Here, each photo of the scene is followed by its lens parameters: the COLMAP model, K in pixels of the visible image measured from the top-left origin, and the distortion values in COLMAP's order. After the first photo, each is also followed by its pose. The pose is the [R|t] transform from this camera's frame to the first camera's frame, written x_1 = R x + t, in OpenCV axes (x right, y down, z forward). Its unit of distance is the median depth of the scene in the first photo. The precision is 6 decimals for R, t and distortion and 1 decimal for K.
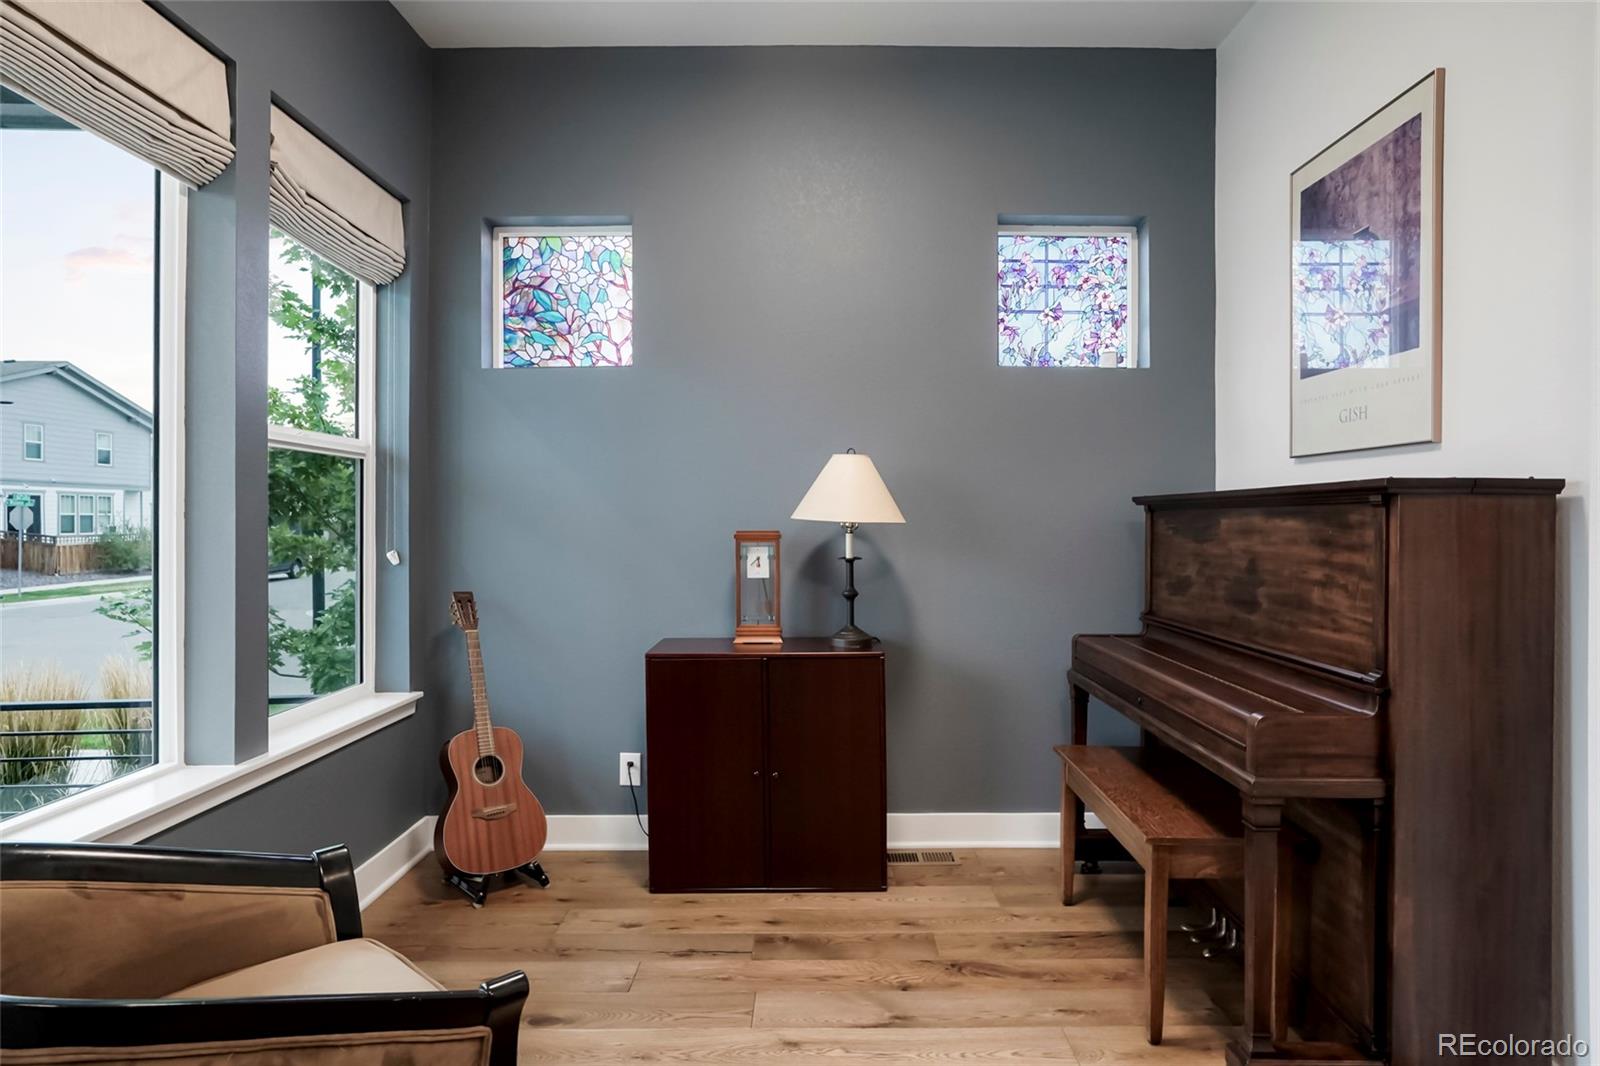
lens RADIAL K [[946.2, 0, 800.4], [0, 946.2, 533.0], [0, 0, 1]] dist [0.008878, 0.000622]
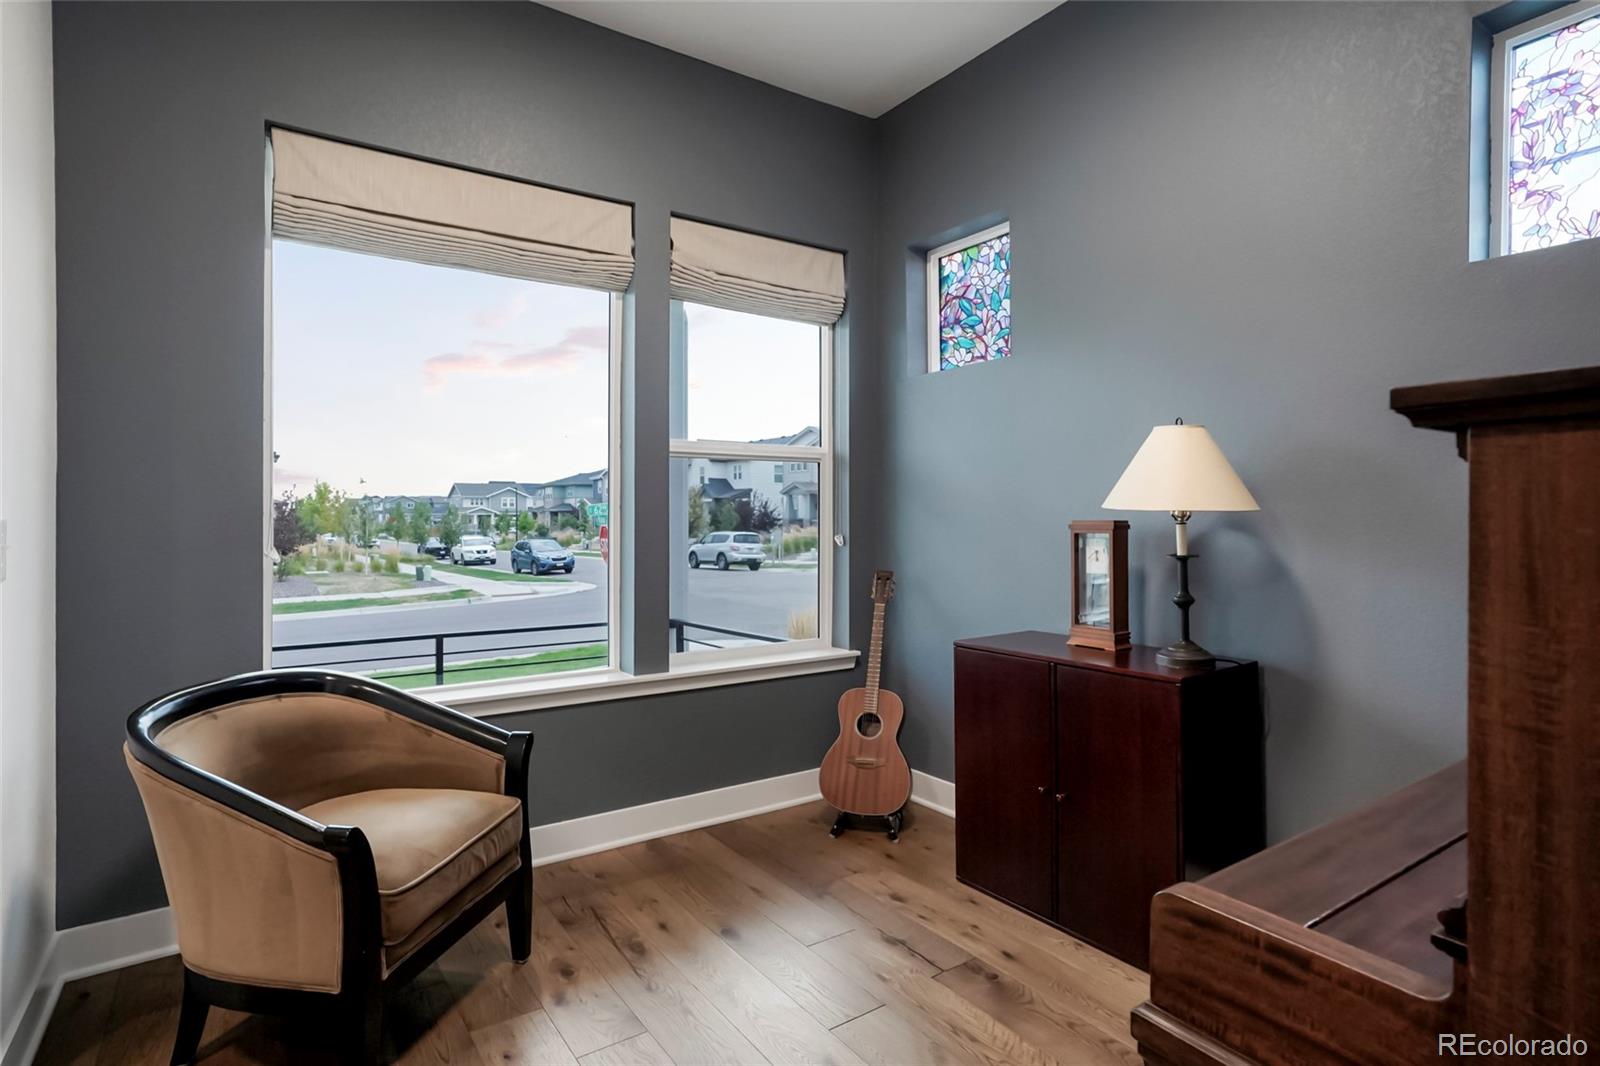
lens RADIAL K [[823.4, 0, 802.3], [0, 823.4, 521.5], [0, 0, 1]] dist [0.030650, 0.007127]
pose [[0.586025, 0.006953, -0.810263, 0.388932], [-0.014358, 0.999895, -0.001805, 0.003630], [0.810166, 0.012691, 0.586063, 0.298328]]
